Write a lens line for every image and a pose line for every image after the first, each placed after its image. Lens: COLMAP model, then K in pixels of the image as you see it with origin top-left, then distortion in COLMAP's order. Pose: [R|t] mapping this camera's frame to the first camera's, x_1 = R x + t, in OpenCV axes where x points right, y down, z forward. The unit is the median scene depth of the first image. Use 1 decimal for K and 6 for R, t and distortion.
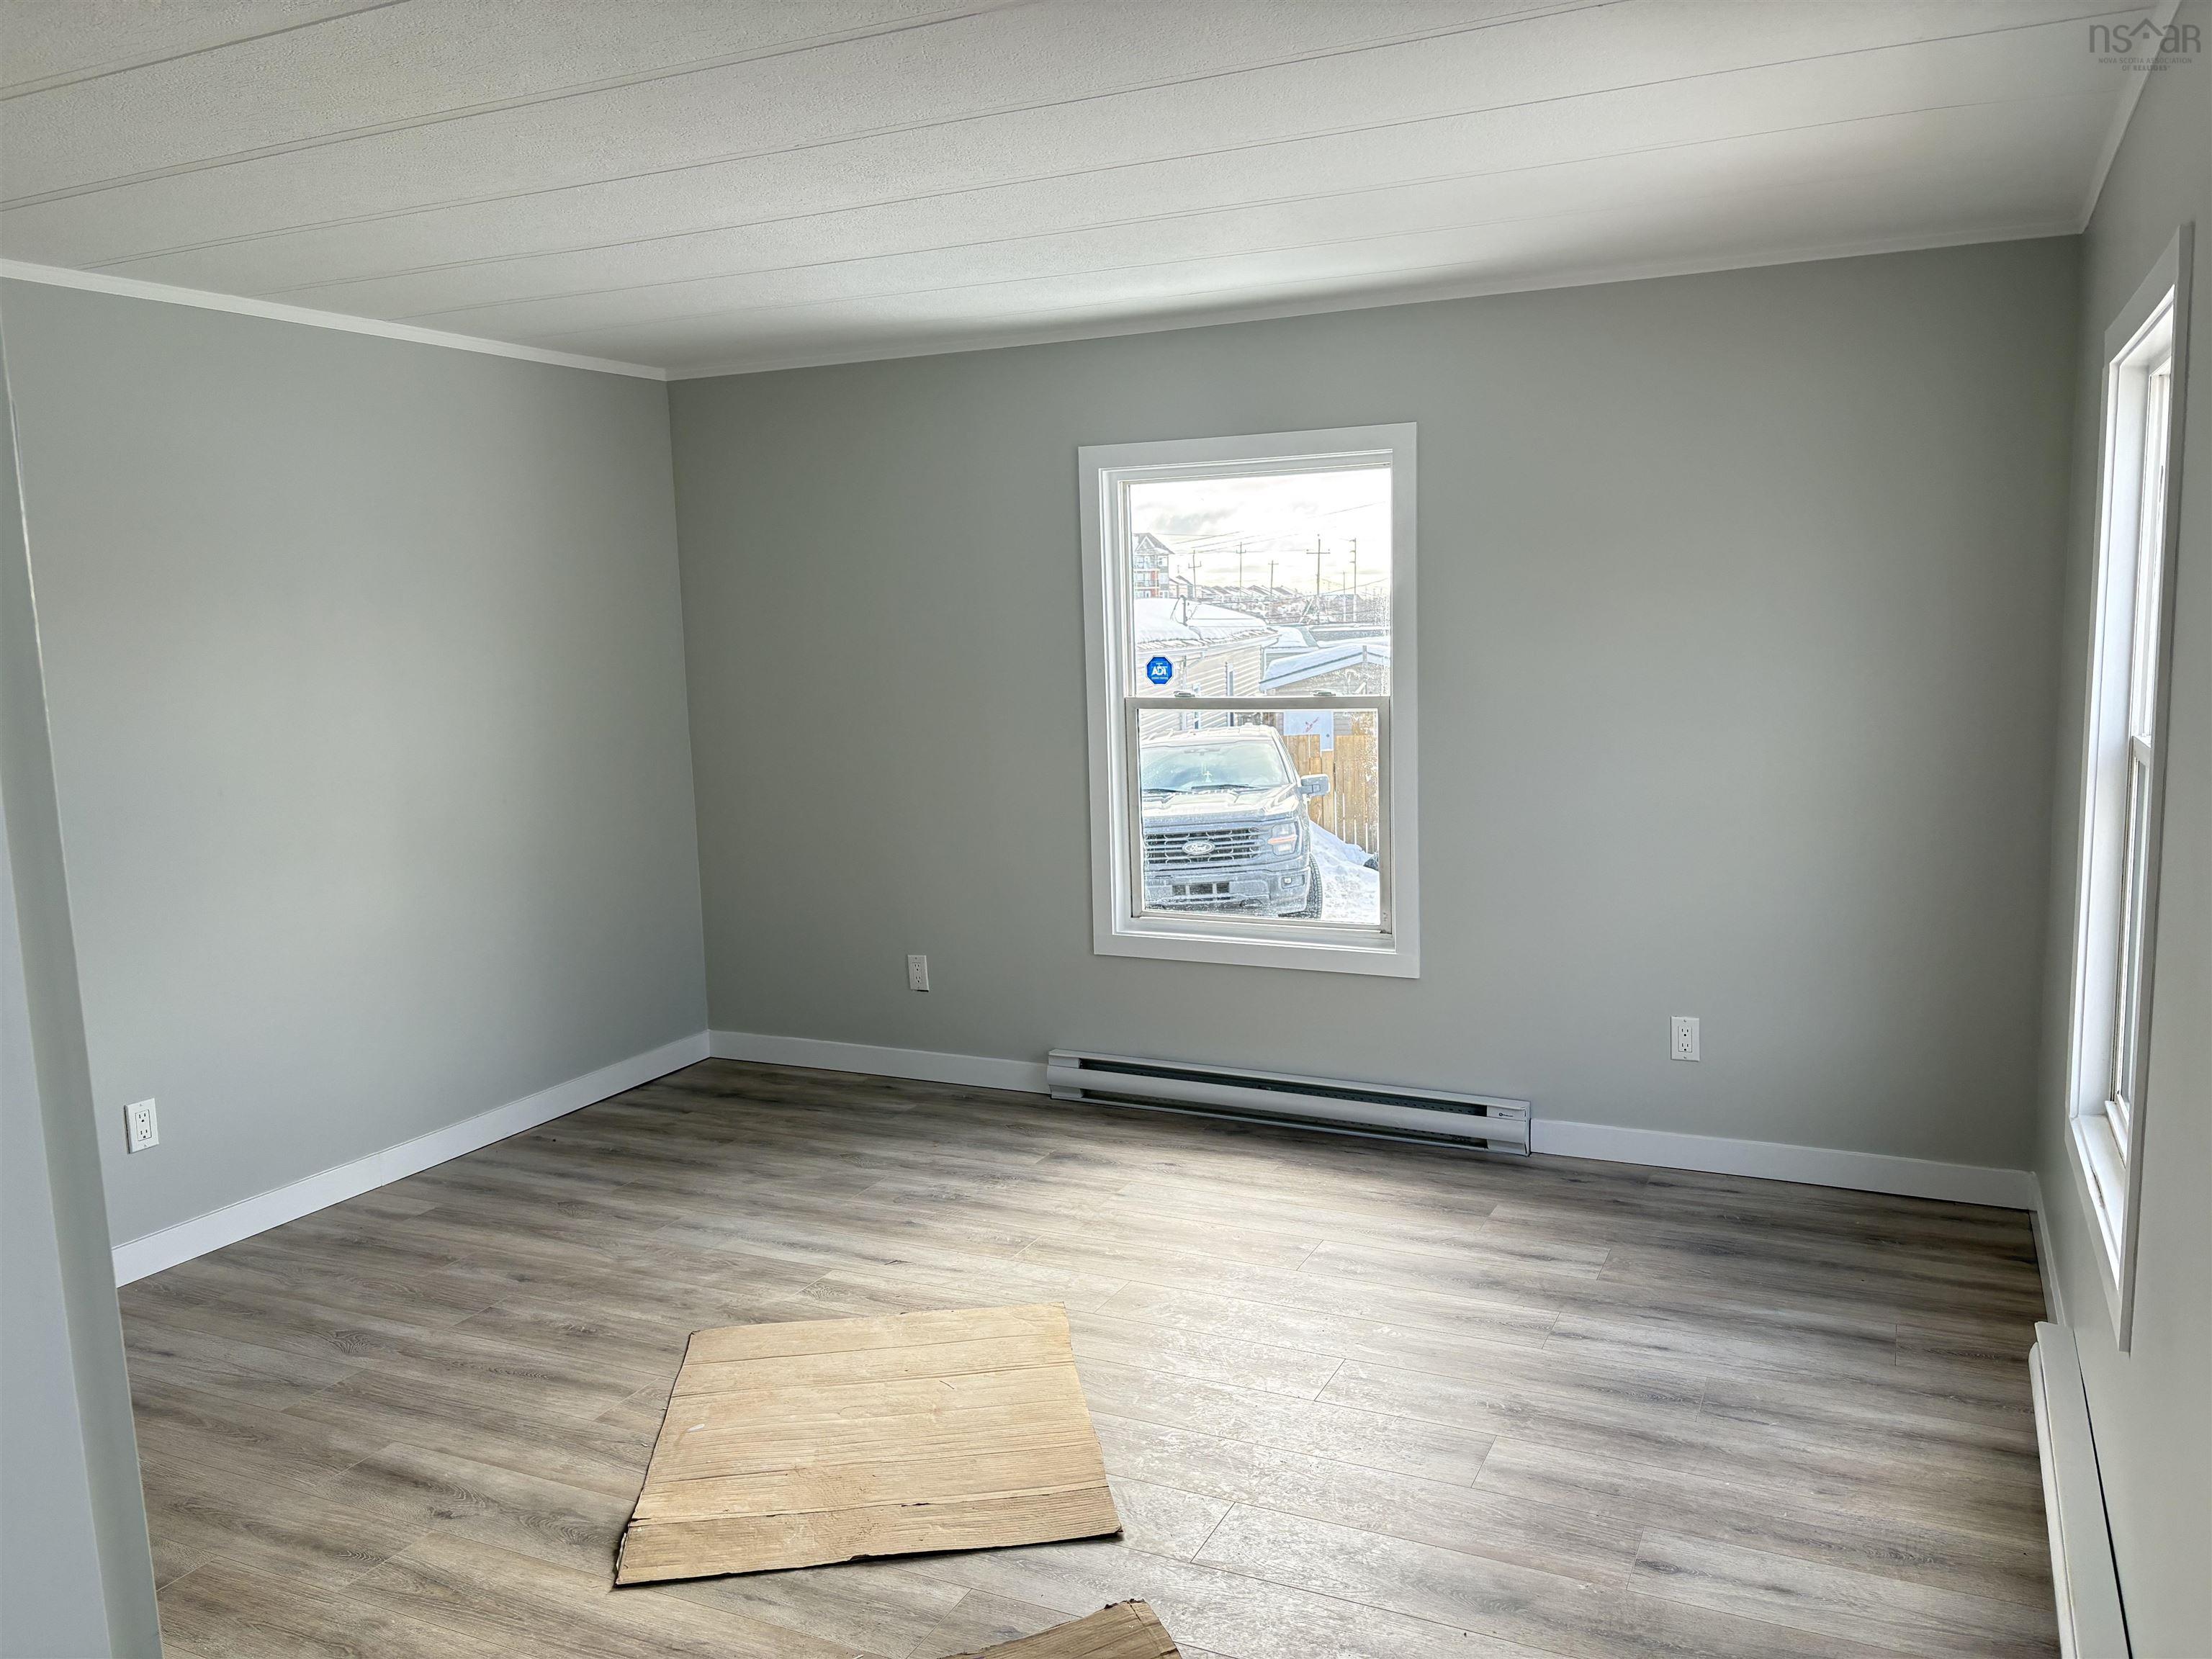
lens RADIAL K [[1670.8, 0, 1106.0], [0, 1670.8, 829.5], [0, 0, 1]] dist [-0.004158, -0.005316]
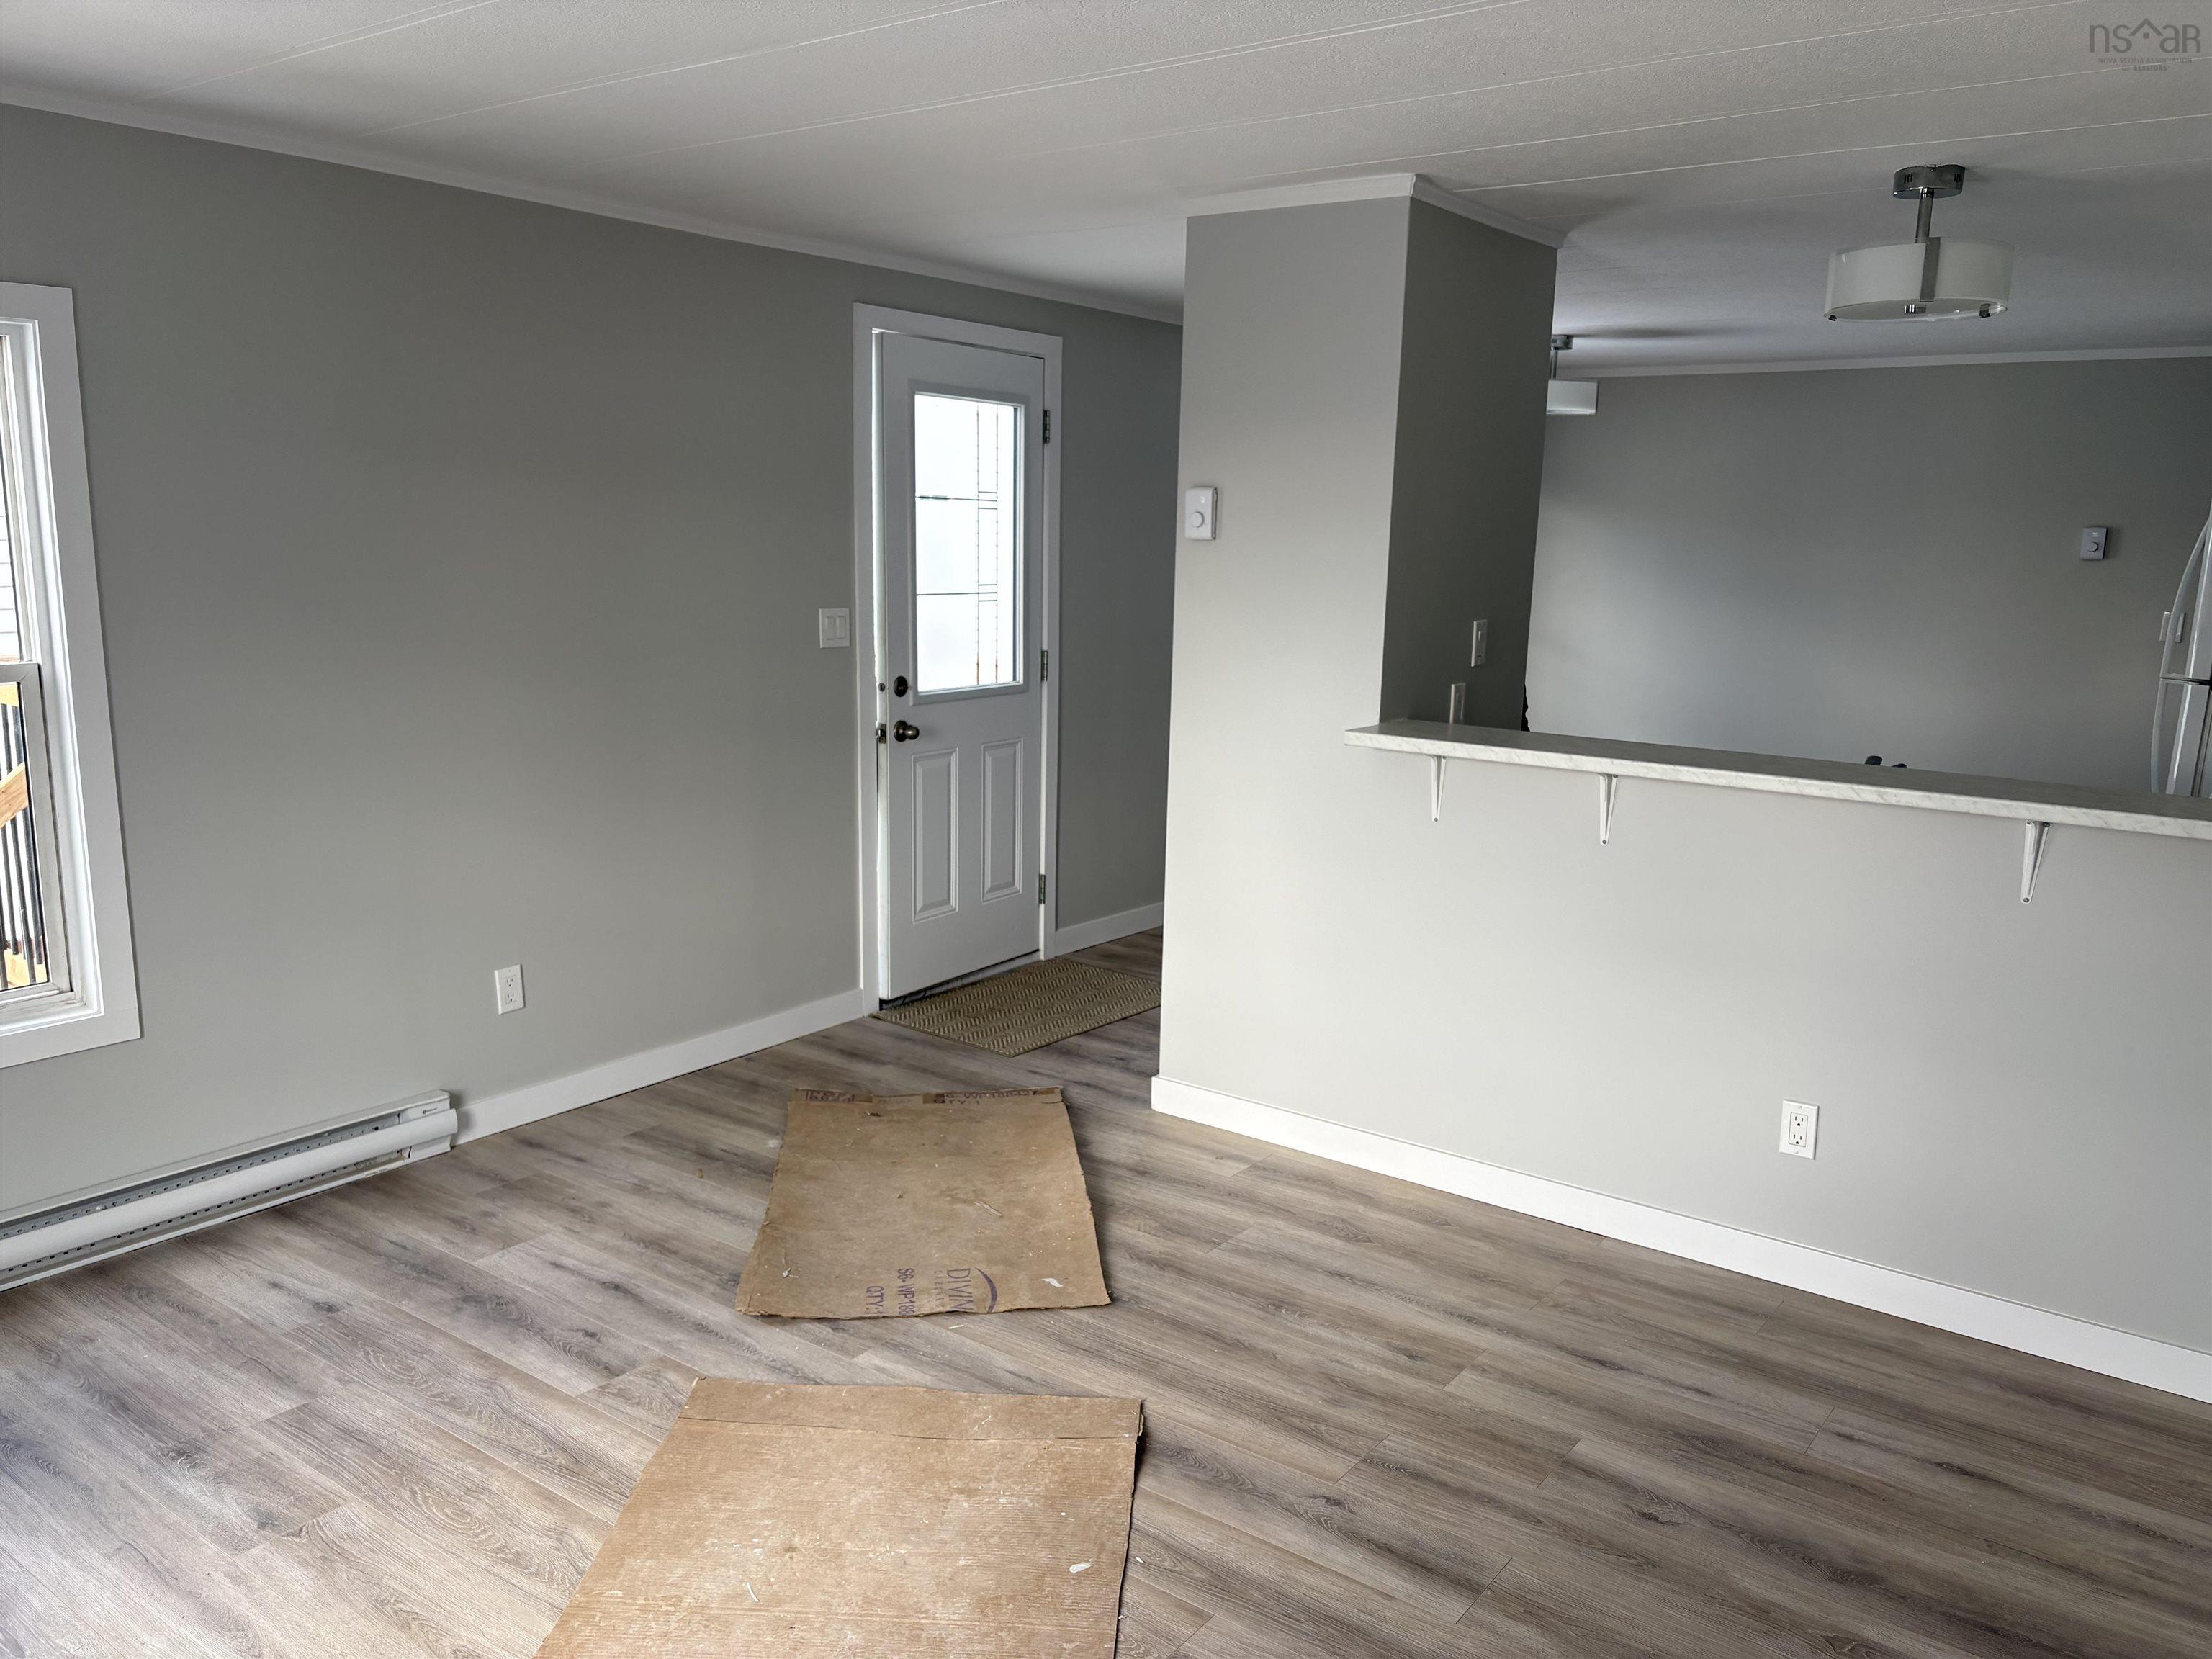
lens RADIAL K [[1670.8, 0, 1106.0], [0, 1670.8, 829.5], [0, 0, 1]] dist [-0.004158, -0.005316]
pose [[-0.980740, -0.034239, 0.192295, -0.450961], [0.025444, 0.953730, 0.299586, -0.251746], [-0.193655, 0.298709, -0.934490, 1.849666]]
